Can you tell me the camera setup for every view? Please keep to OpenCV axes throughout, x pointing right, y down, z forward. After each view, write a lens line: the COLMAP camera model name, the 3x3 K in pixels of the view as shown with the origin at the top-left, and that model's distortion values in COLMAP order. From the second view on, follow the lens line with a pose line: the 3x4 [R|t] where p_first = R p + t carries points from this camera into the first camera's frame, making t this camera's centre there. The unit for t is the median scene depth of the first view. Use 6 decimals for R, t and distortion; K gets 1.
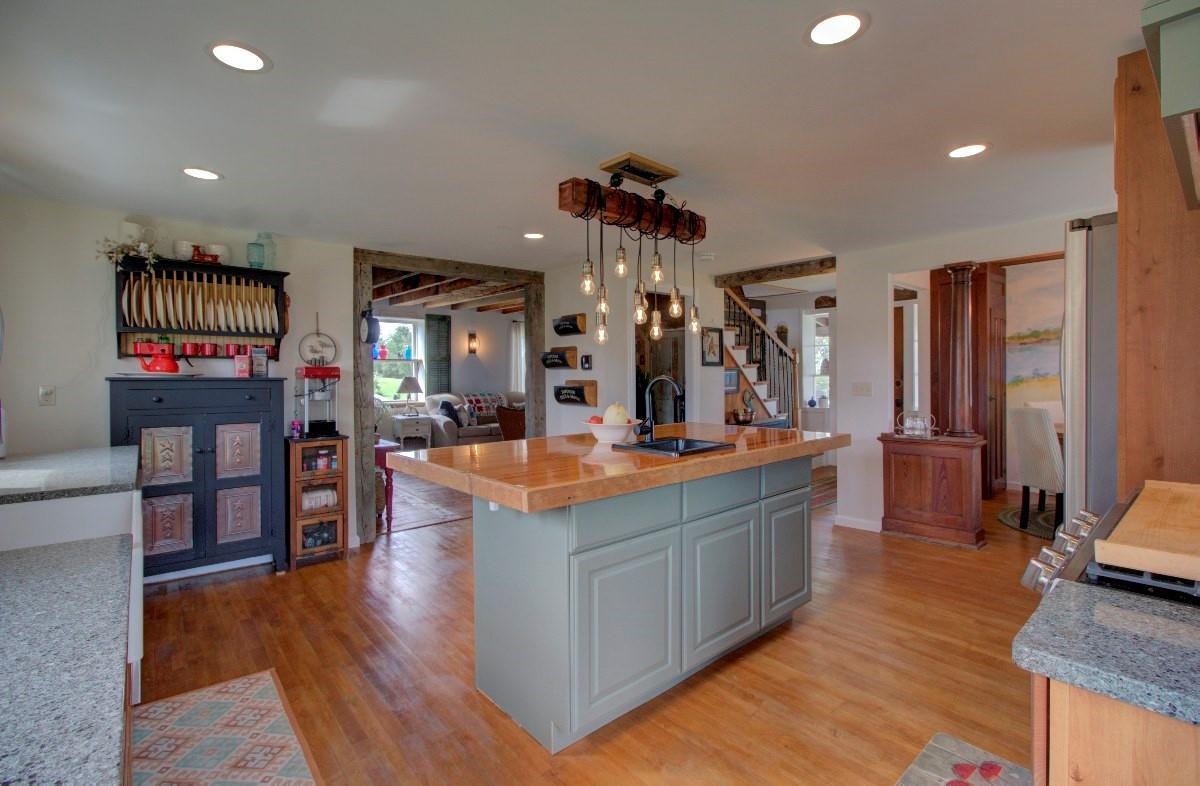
lens RADIAL K [[545.2, 0, 597.7], [0, 545.2, 384.6], [0, 0, 1]] dist [-0.001002, 0.001777]
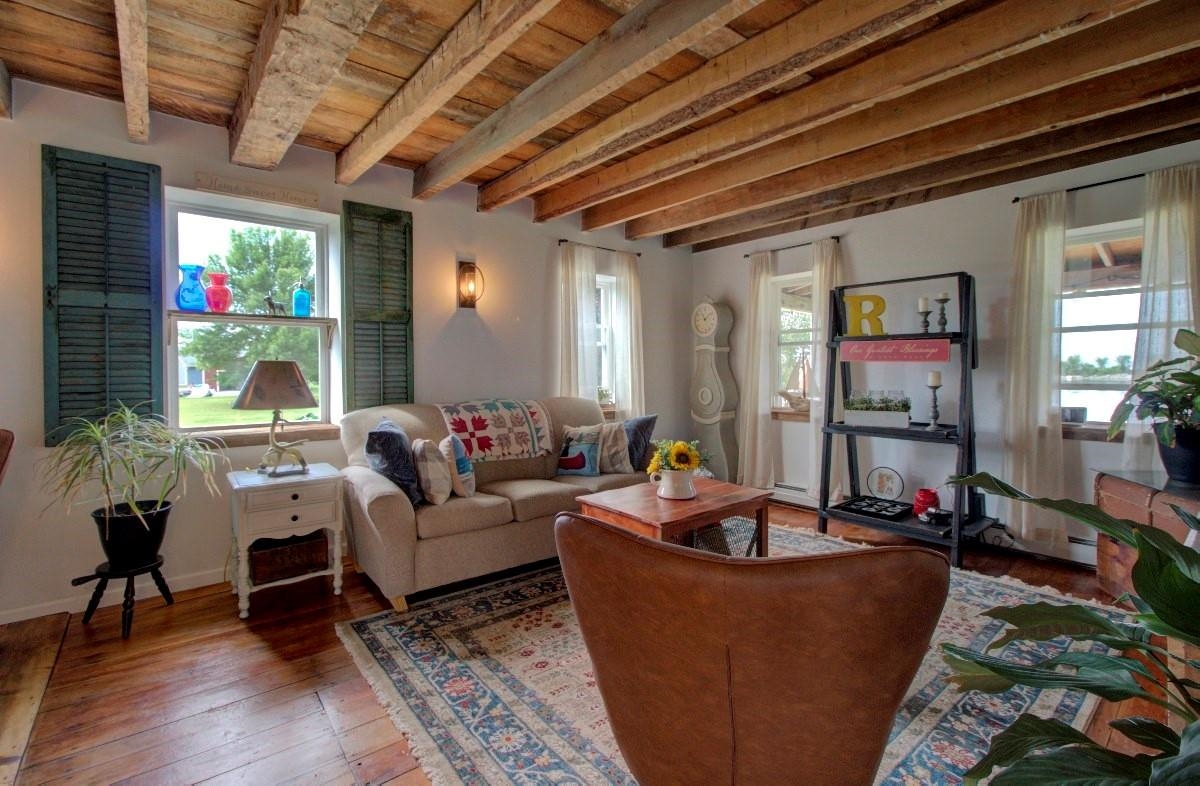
lens RADIAL K [[545.2, 0, 604.0], [0, 545.2, 391.7], [0, 0, 1]] dist [-0.001002, 0.001777]
pose [[0.999892, -0.003254, -0.014314, -0.123896], [0.003564, 0.999758, 0.021725, -0.001068], [0.014240, -0.021774, 0.999662, 0.607992]]
